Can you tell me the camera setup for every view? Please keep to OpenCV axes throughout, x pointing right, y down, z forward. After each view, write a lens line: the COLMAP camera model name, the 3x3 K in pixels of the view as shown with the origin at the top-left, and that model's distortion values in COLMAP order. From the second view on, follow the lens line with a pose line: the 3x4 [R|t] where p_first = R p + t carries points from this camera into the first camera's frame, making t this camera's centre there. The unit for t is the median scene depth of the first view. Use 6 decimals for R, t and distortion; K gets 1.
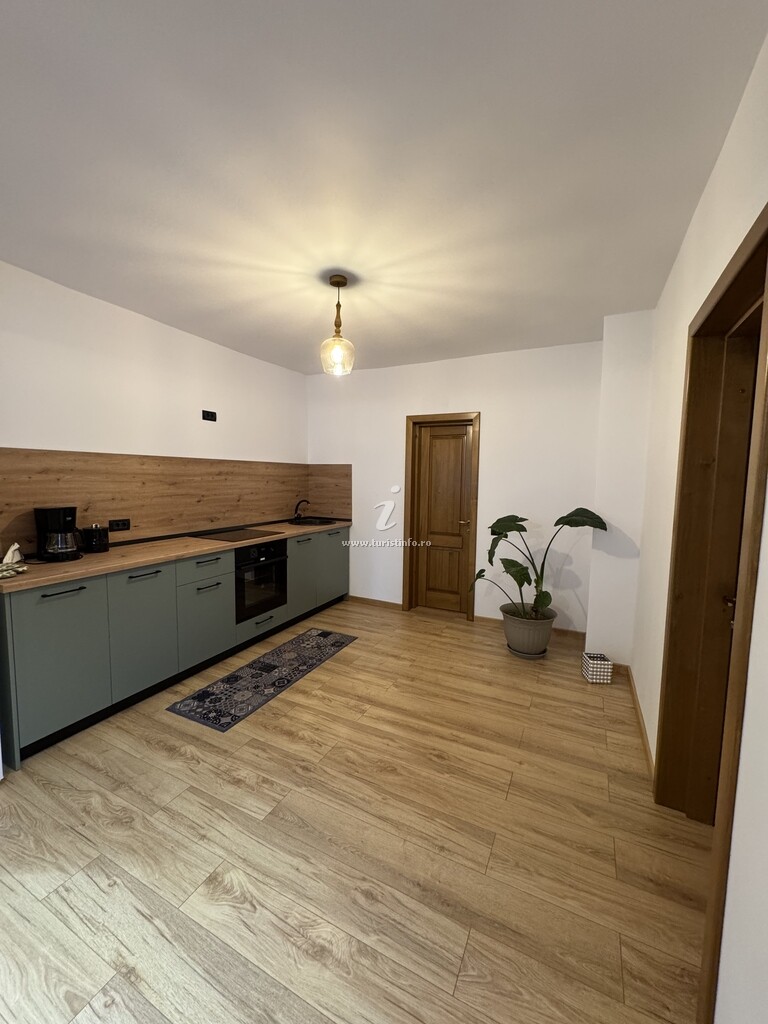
lens RADIAL K [[405.5, 0, 378.9], [0, 405.5, 511.8], [0, 0, 1]] dist [-0.006141, 0.000671]
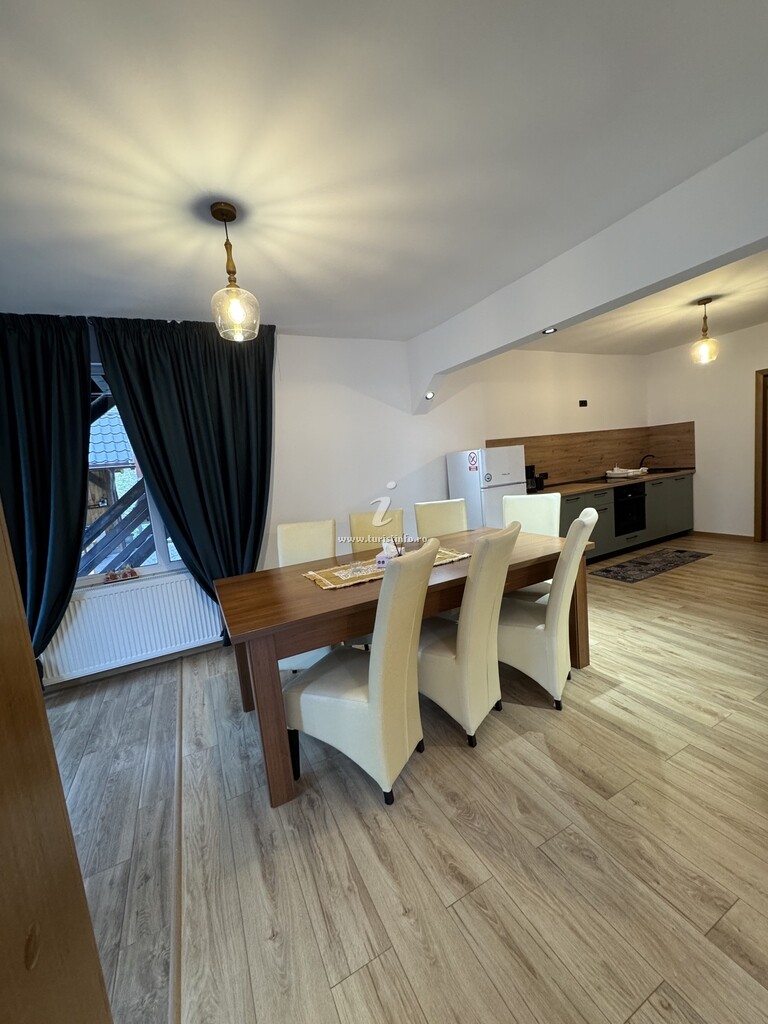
lens RADIAL K [[405.5, 0, 379.0], [0, 405.5, 511.9], [0, 0, 1]] dist [-0.006141, 0.000671]
pose [[0.796057, -0.021672, -0.604834, -0.134679], [0.058859, 0.997394, 0.041730, 0.065993], [0.602353, -0.068819, 0.795257, -0.769703]]
